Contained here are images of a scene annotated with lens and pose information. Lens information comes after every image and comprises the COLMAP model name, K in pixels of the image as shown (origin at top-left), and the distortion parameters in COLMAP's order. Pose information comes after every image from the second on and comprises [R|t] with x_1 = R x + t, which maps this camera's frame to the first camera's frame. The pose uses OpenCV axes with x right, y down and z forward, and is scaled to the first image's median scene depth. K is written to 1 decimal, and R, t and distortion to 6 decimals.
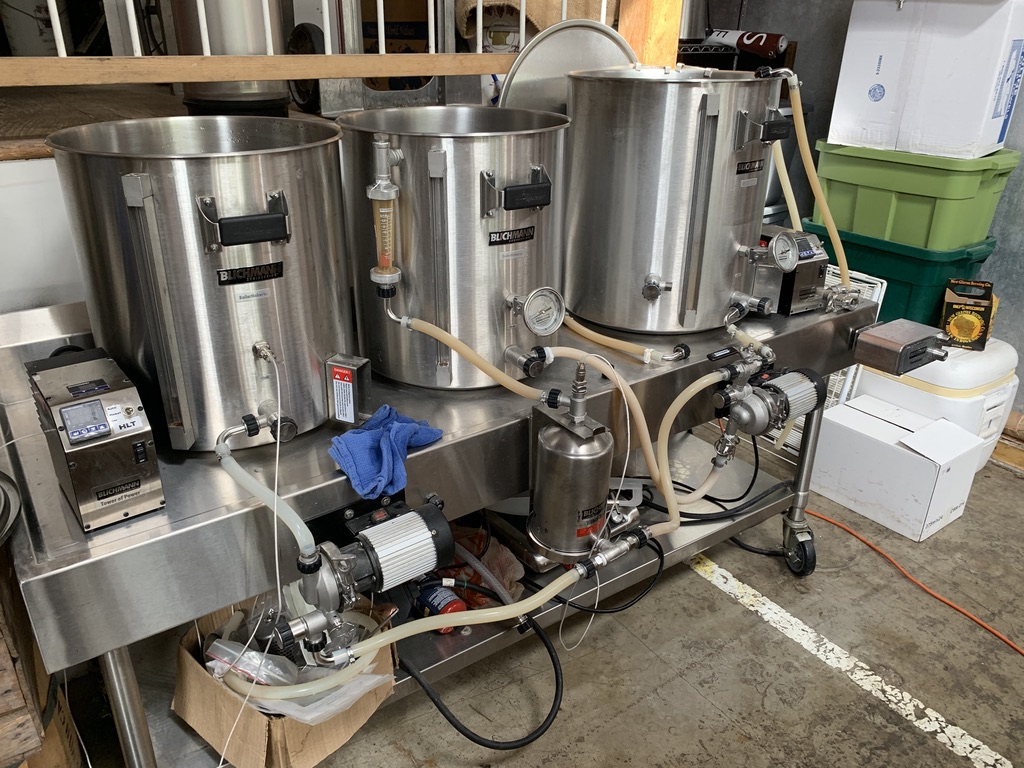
lens RADIAL K [[793.0, 0, 512.6], [0, 793.0, 386.9], [0, 0, 1]] dist [0.004472, 0.002867]
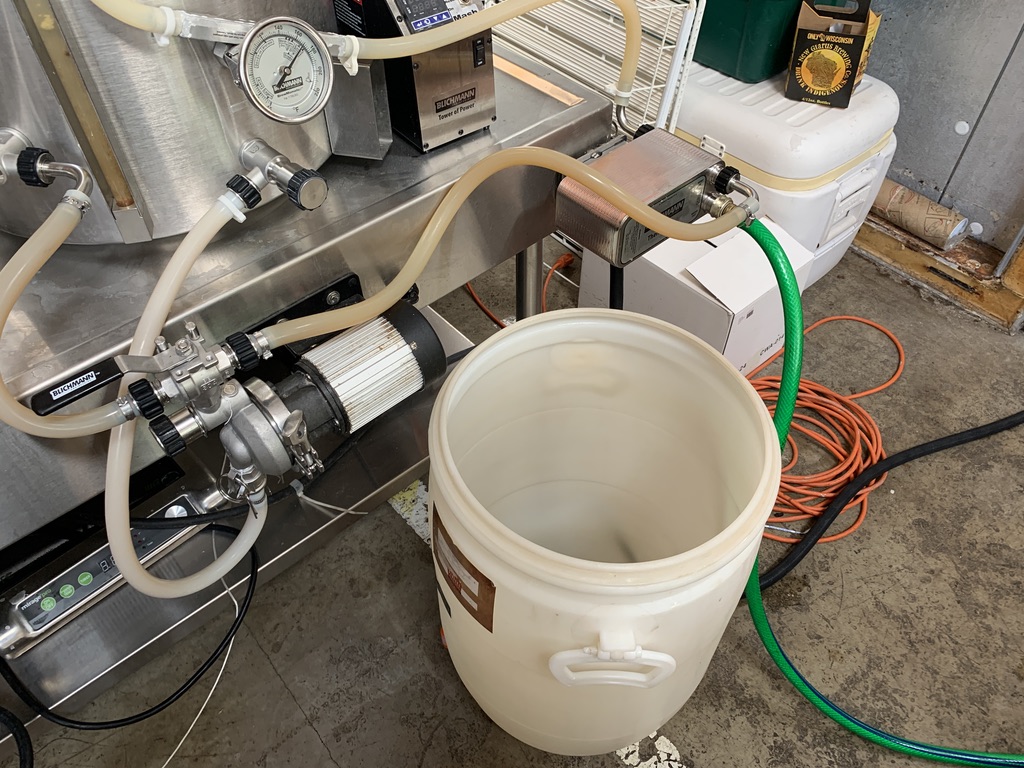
lens RADIAL K [[793.0, 0, 515.5], [0, 793.0, 380.1], [0, 0, 1]] dist [0.004472, 0.002867]
pose [[0.994136, -0.088234, 0.062517, 0.264725], [0.056851, 0.918237, 0.391929, -0.111672], [-0.091987, -0.386077, 0.917869, 0.345039]]
